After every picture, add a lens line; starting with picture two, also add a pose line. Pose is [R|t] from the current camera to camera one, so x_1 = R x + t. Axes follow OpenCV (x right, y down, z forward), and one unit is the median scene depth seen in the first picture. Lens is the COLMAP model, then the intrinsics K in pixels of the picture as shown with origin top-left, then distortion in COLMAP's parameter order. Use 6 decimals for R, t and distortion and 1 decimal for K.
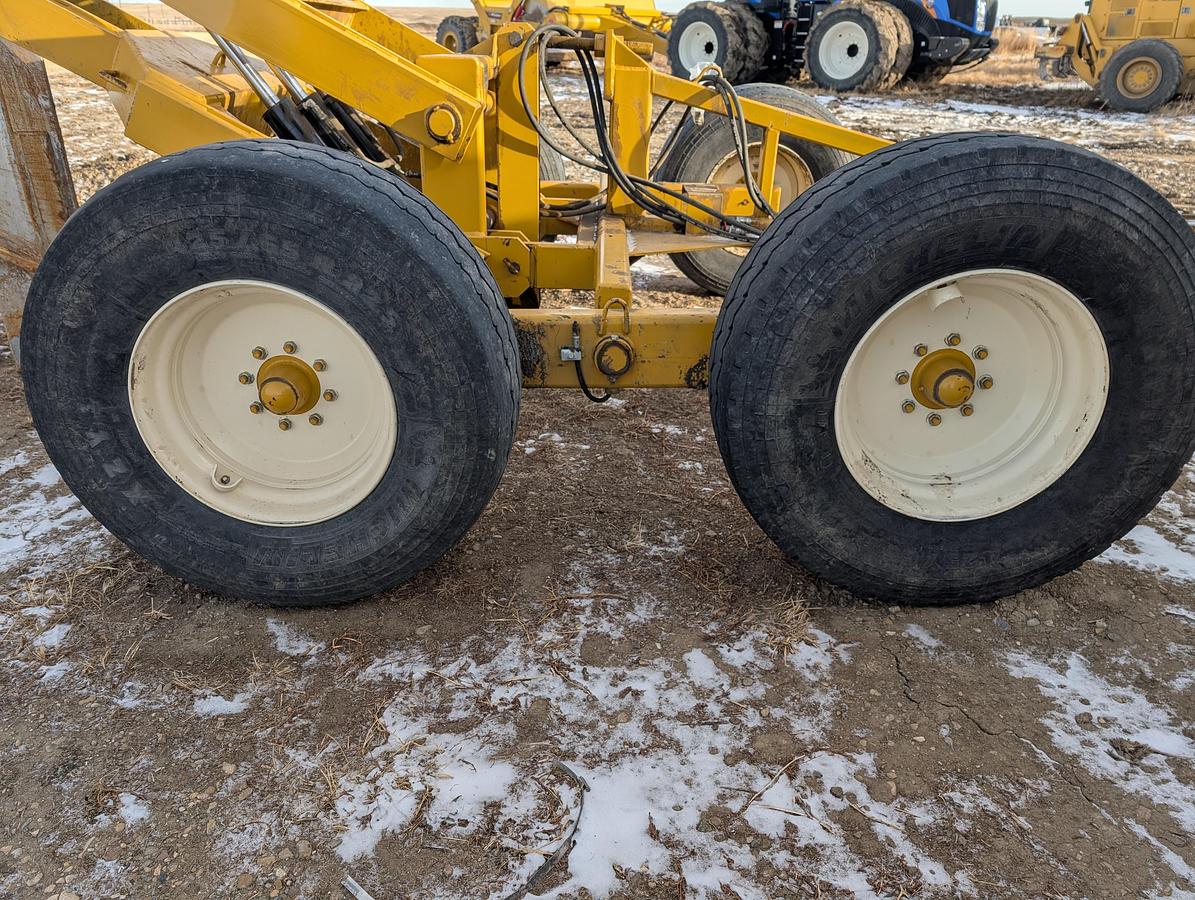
lens RADIAL K [[856.8, 0, 586.9], [0, 856.8, 466.9], [0, 0, 1]] dist [0.032989, -0.031067]
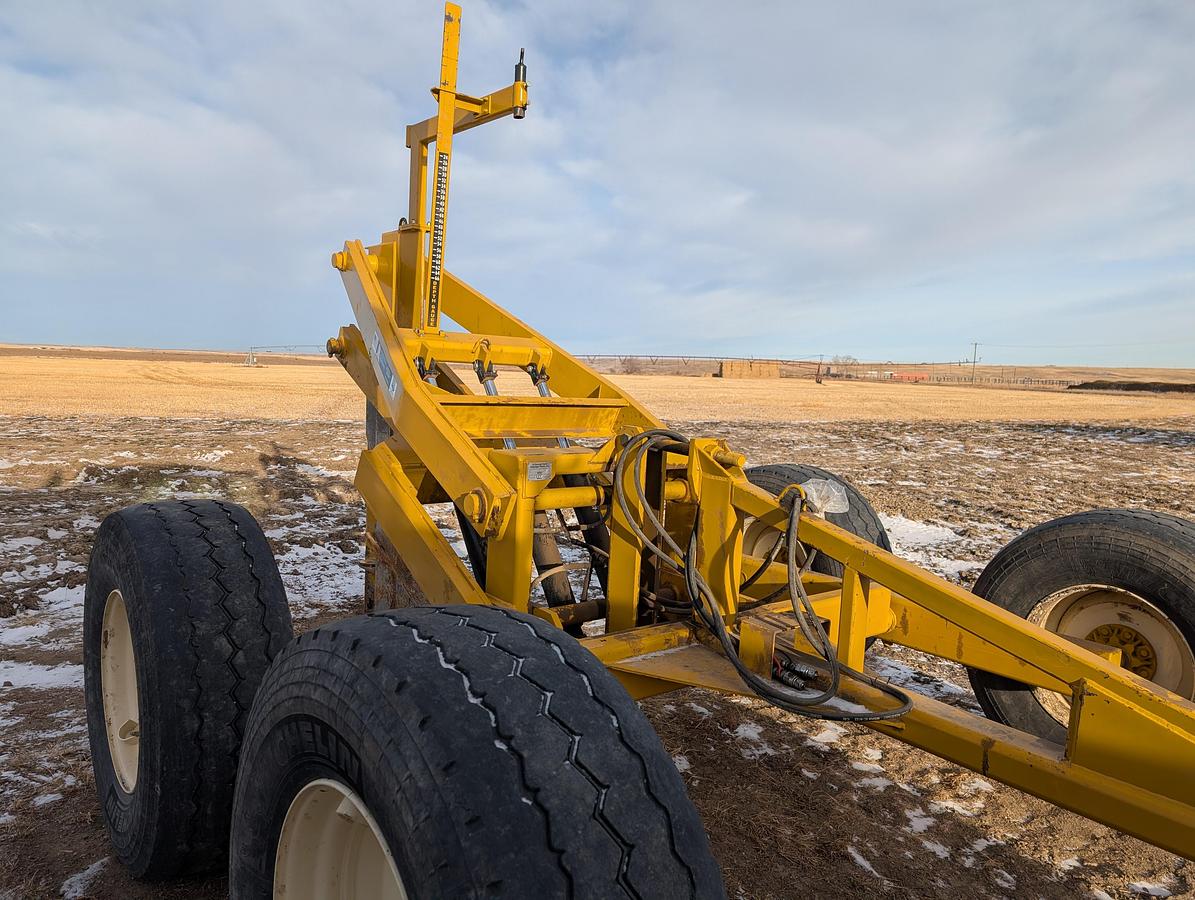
lens RADIAL K [[856.8, 0, 583.9], [0, 856.8, 466.2], [0, 0, 1]] dist [0.032989, -0.031067]
pose [[0.633779, 0.098784, -0.767181, 0.991863], [-0.373986, 0.907316, -0.192126, -0.362635], [0.677096, 0.408680, 0.611981, 0.500666]]
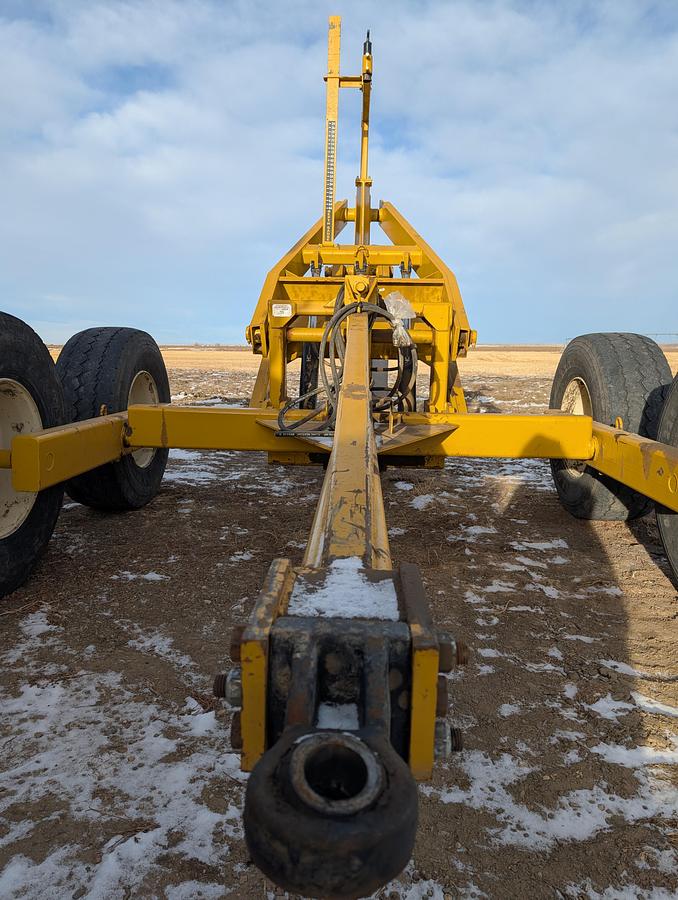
lens RADIAL K [[645.3, 0, 332.9], [0, 645.3, 456.3], [0, 0, 1]] dist [0.032989, -0.031067]
pose [[-0.039353, 0.155550, -0.987044, 1.553285], [-0.458067, 0.875092, 0.156170, -0.595282], [0.888046, 0.458278, 0.036815, 1.570186]]
